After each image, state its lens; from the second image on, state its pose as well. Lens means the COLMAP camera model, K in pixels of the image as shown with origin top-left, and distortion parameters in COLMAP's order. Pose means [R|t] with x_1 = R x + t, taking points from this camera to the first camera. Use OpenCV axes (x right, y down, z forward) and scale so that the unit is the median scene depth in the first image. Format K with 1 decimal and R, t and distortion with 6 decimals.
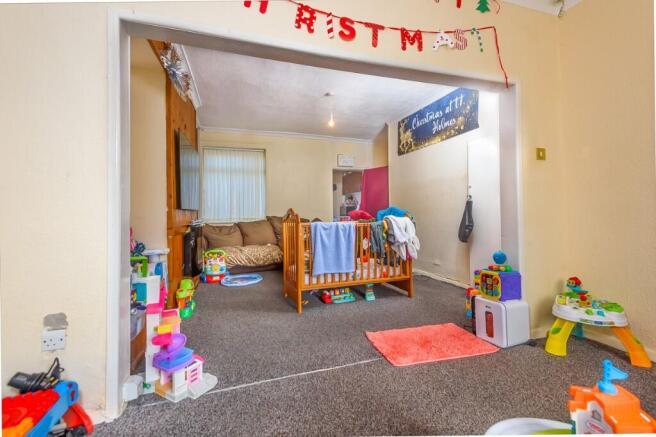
lens RADIAL K [[284.7, 0, 340.2], [0, 284.7, 211.0], [0, 0, 1]] dist [0.015727, -0.000173]
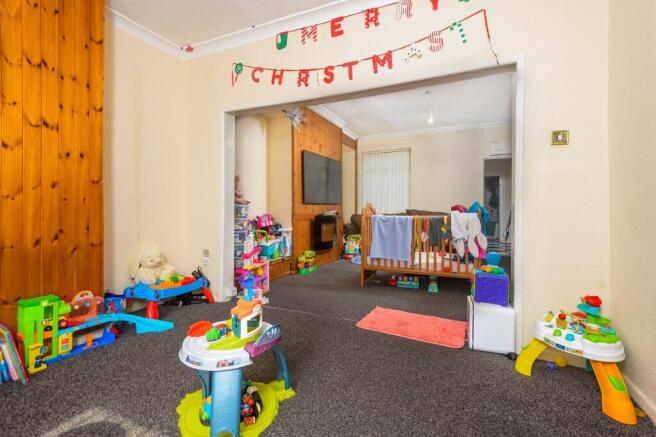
lens RADIAL K [[284.7, 0, 340.2], [0, 284.7, 211.0], [0, 0, 1]] dist [0.015727, -0.000173]
pose [[0.755707, 0.022236, -0.654533, 0.806543], [-0.005611, 0.999607, 0.027480, -0.013047], [0.654886, -0.017094, 0.755534, -0.014339]]
